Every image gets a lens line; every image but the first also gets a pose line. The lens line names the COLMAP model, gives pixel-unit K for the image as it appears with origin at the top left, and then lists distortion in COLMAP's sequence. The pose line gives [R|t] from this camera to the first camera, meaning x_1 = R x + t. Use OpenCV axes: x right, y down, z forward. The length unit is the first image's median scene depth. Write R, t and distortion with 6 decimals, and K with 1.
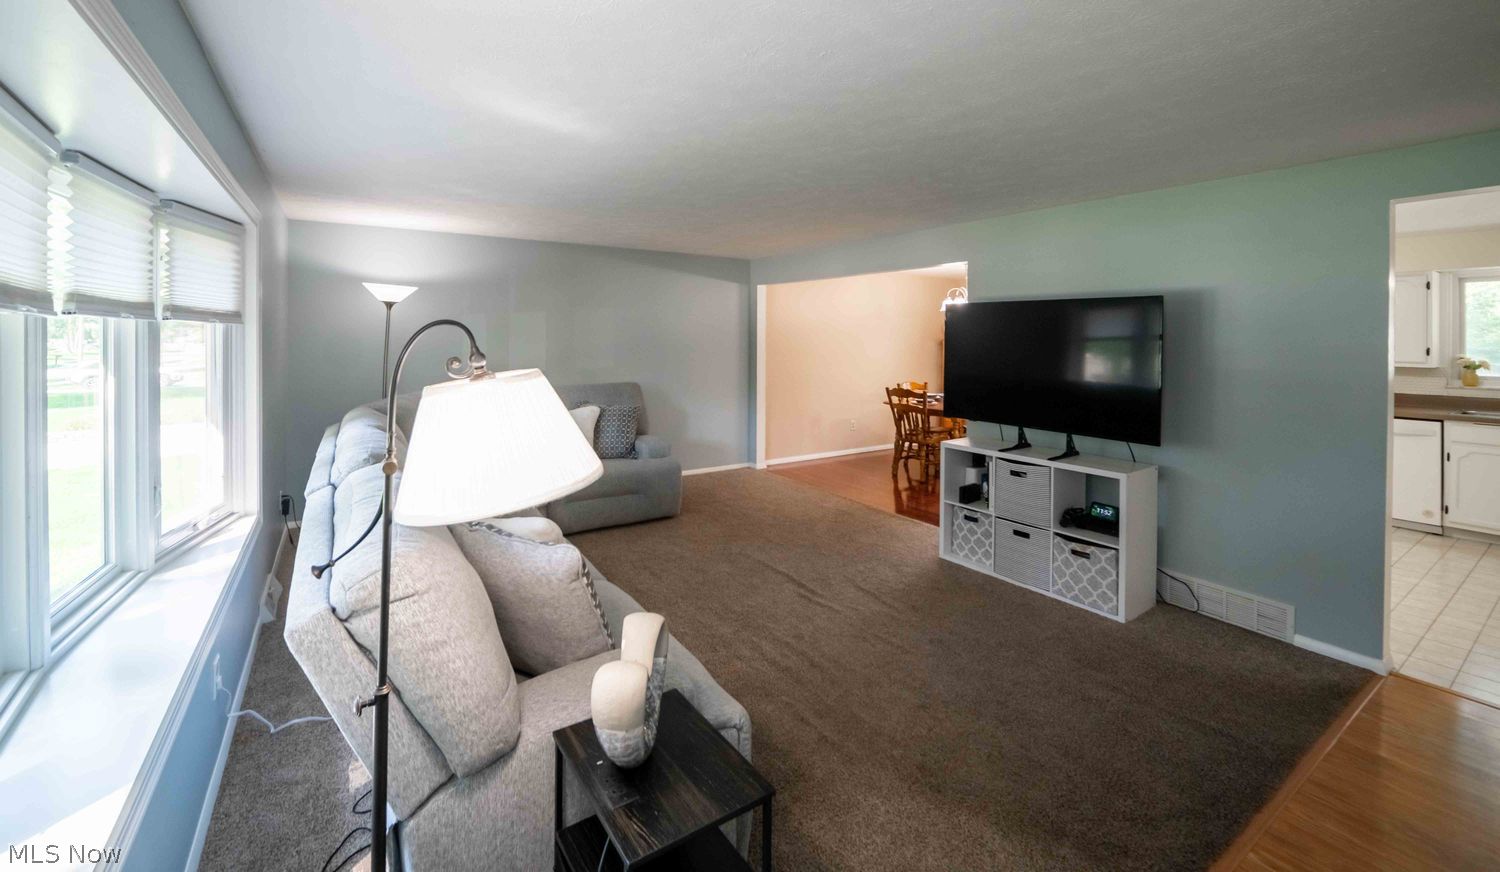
lens RADIAL K [[615.2, 0, 748.8], [0, 615.2, 338.9], [0, 0, 1]] dist [-0.001152, 0.000018]
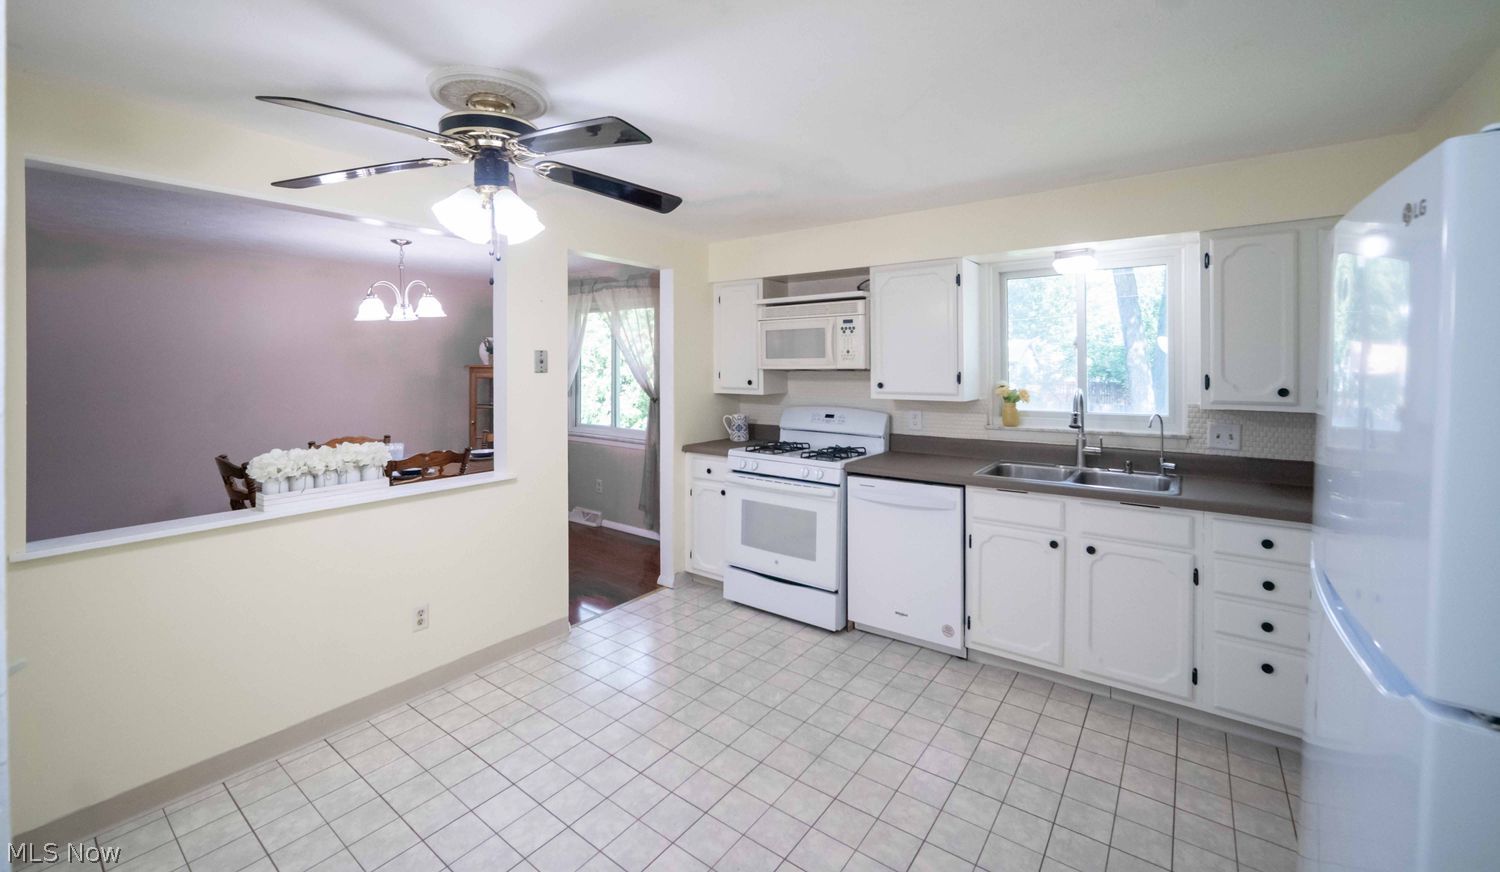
lens RADIAL K [[599.8, 0, 754.2], [0, 599.8, 366.1], [0, 0, 1]] dist [-0.000799, -0.000027]
pose [[0.940870, -0.007008, 0.338694, 0.706001], [0.006112, 0.999974, 0.003713, 0.004303], [-0.338712, -0.001423, 0.940889, 0.479600]]
